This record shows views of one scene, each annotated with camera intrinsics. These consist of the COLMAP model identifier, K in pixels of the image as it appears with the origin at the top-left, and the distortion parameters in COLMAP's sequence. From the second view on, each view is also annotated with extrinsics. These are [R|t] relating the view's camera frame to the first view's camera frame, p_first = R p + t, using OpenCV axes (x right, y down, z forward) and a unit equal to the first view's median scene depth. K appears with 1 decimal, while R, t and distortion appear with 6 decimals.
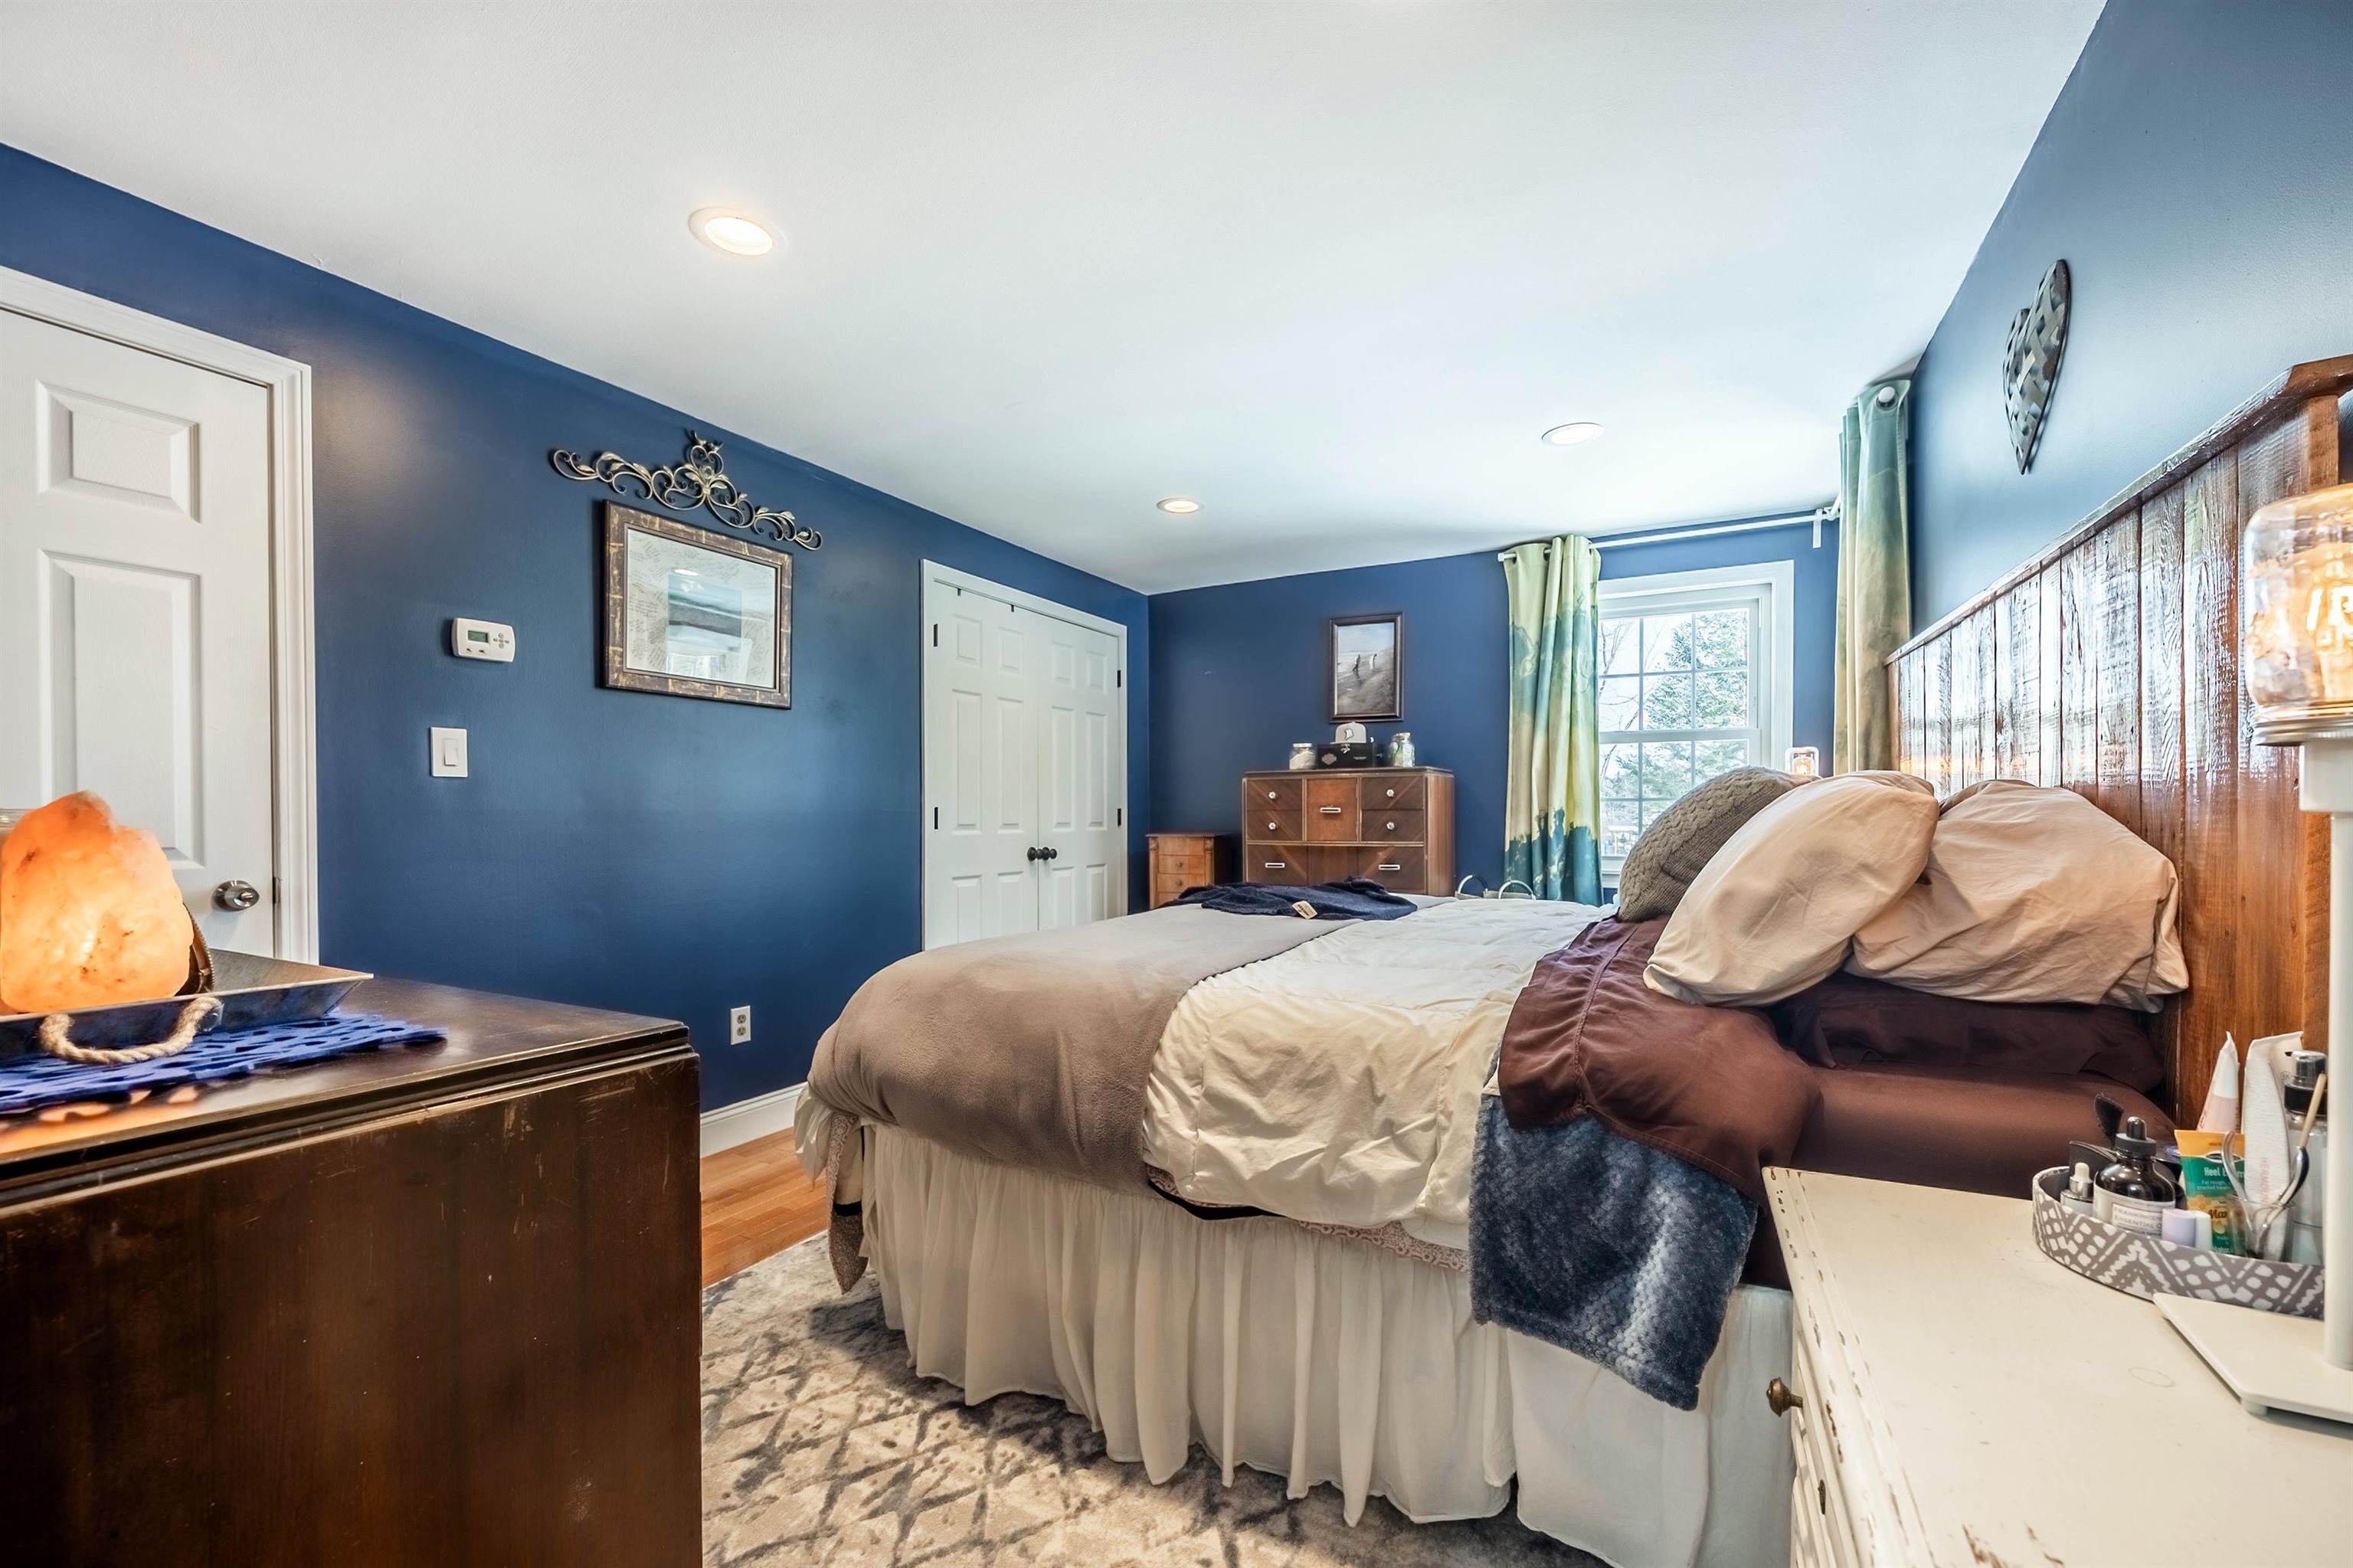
lens RADIAL K [[953.4, 0, 1203.0], [0, 953.4, 822.5], [0, 0, 1]] dist [-0.007059, 0.000967]
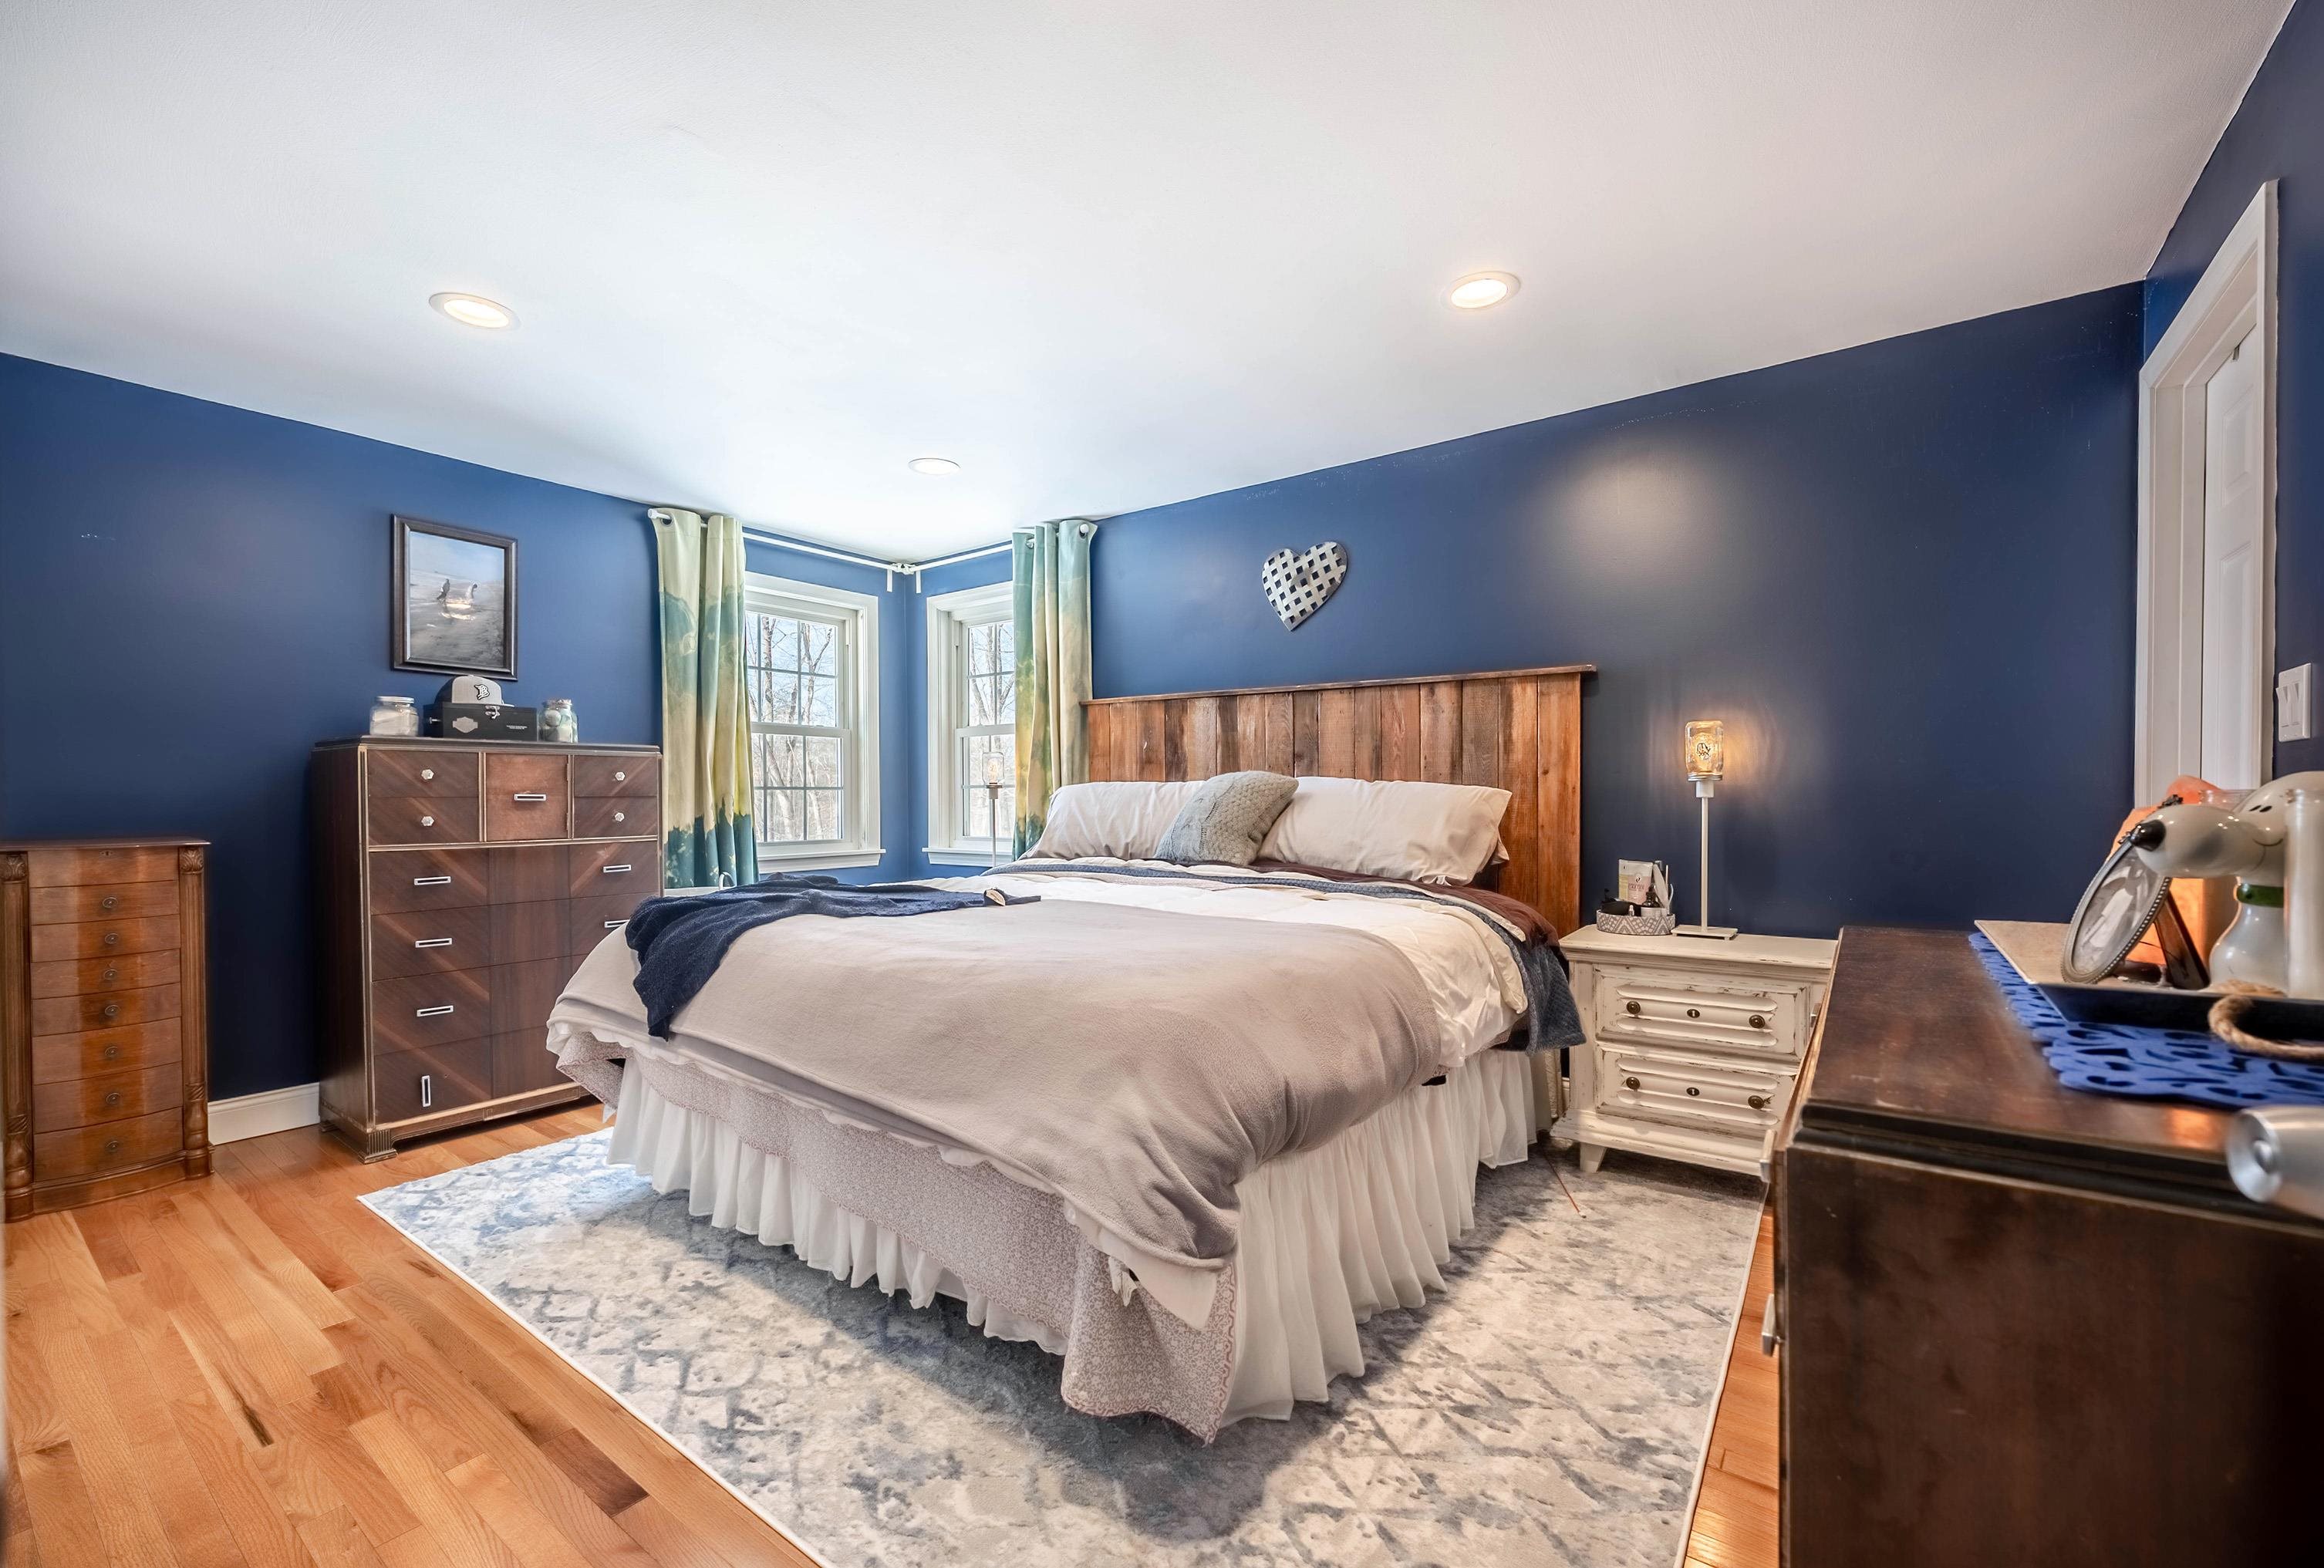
lens RADIAL K [[941.6, 0, 1169.2], [0, 941.6, 790.5], [0, 0, 1]] dist [-0.007059, 0.000967]
pose [[0.163924, 0.005790, 0.986456, -0.496759], [0.014030, 0.999868, -0.008200, -0.005642], [-0.986373, 0.015184, 0.163821, 0.397202]]
